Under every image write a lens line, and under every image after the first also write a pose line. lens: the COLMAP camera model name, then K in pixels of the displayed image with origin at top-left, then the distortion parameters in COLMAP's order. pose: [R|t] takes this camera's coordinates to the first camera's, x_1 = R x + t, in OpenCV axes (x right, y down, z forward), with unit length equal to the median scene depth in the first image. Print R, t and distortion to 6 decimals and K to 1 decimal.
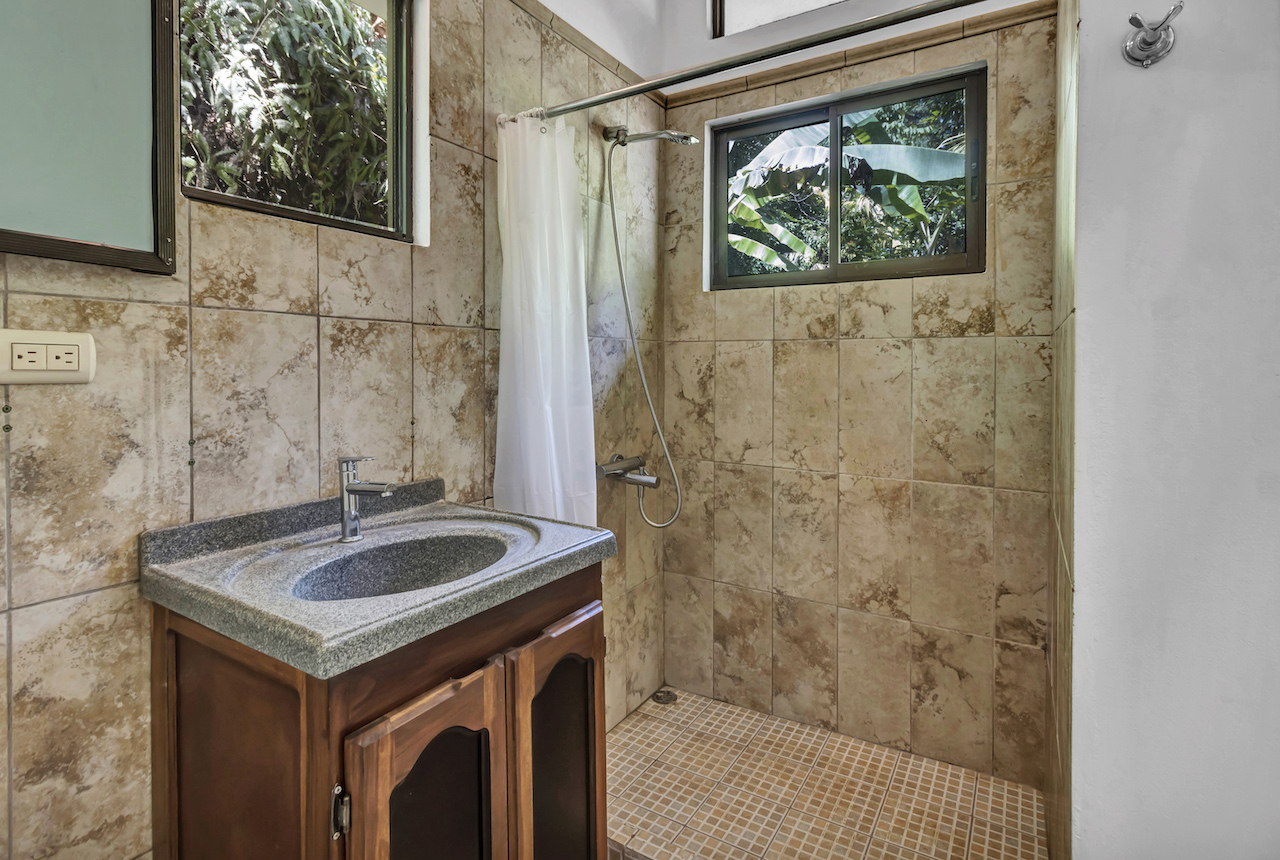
lens RADIAL K [[607.4, 0, 659.9], [0, 607.4, 377.8], [0, 0, 1]] dist [0.000347, -0.000003]
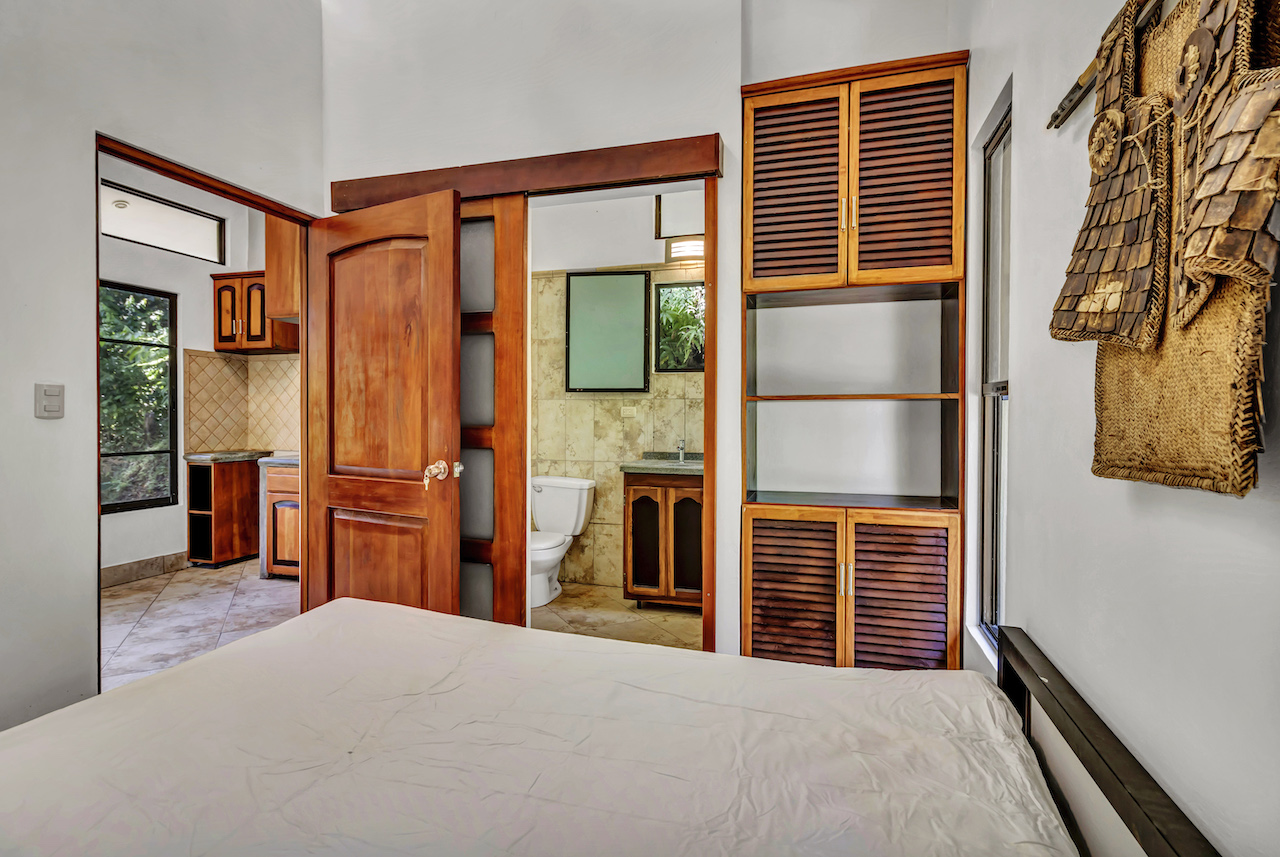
lens RADIAL K [[651.0, 0, 639.6], [0, 651.0, 426.4], [0, 0, 1]] dist [0.000228, -0.000066]
pose [[0.254042, 0.021554, -0.966953, 3.446657], [-0.015696, 0.999712, 0.018160, -0.011750], [0.967066, 0.010564, 0.254307, -0.212249]]
